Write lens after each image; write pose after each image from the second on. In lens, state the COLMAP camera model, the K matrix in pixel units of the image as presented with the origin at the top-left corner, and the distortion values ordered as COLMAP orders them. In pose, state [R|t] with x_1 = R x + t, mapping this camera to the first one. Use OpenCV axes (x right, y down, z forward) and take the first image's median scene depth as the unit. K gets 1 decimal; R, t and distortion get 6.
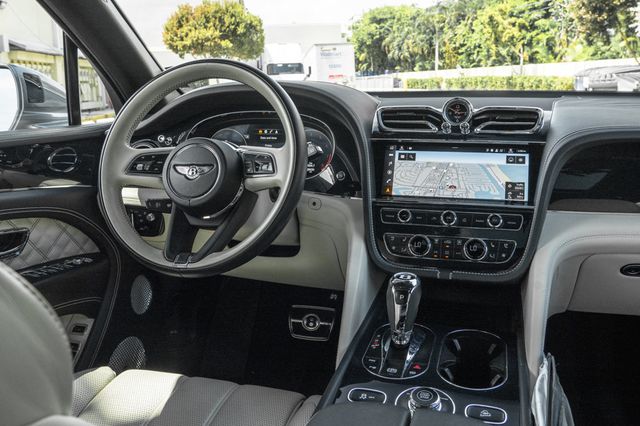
lens RADIAL K [[545.8, 0, 344.7], [0, 545.8, 187.4], [0, 0, 1]] dist [0.000865, -0.000706]
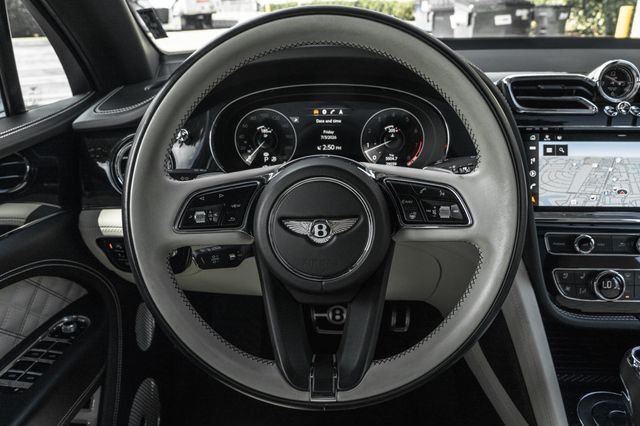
lens RADIAL K [[454.6, 0, 319.4], [0, 454.6, 212.3], [0, 0, 1]] dist [-0.003024, -0.002126]
pose [[0.977662, -0.088274, 0.190745, -0.271358], [0.041514, 0.970752, 0.236470, -0.115013], [-0.206040, -0.223269, 0.952732, 0.421963]]
